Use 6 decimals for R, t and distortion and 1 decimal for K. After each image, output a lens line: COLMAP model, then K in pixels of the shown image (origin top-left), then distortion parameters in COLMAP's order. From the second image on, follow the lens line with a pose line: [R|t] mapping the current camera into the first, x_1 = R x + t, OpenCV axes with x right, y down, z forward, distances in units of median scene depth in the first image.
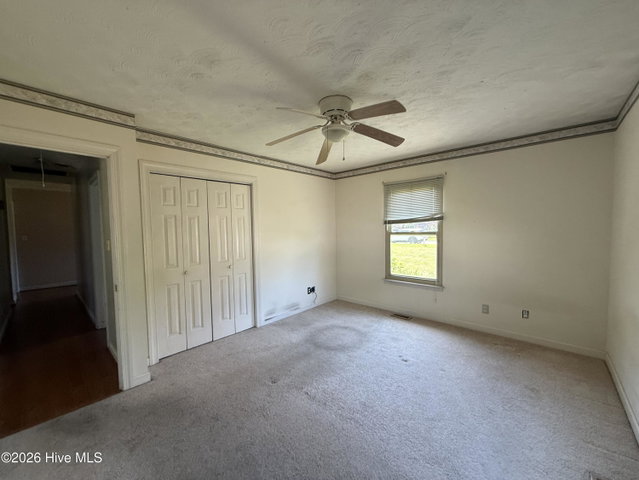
lens RADIAL K [[255.1, 0, 317.8], [0, 255.1, 238.8], [0, 0, 1]] dist [0.000754, 0.000572]
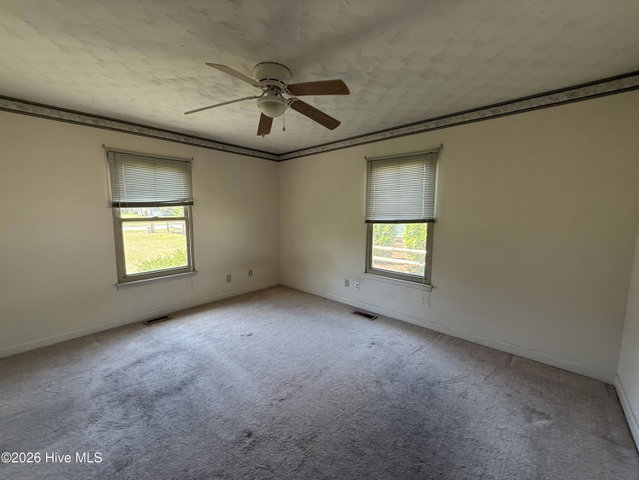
lens RADIAL K [[255.1, 0, 317.8], [0, 255.1, 238.8], [0, 0, 1]] dist [0.000754, 0.000572]
pose [[-0.001943, -0.097500, 0.995234, -0.507360], [0.036775, 0.994555, 0.097506, -0.021766], [-0.999322, 0.036789, 0.001654, 0.495134]]
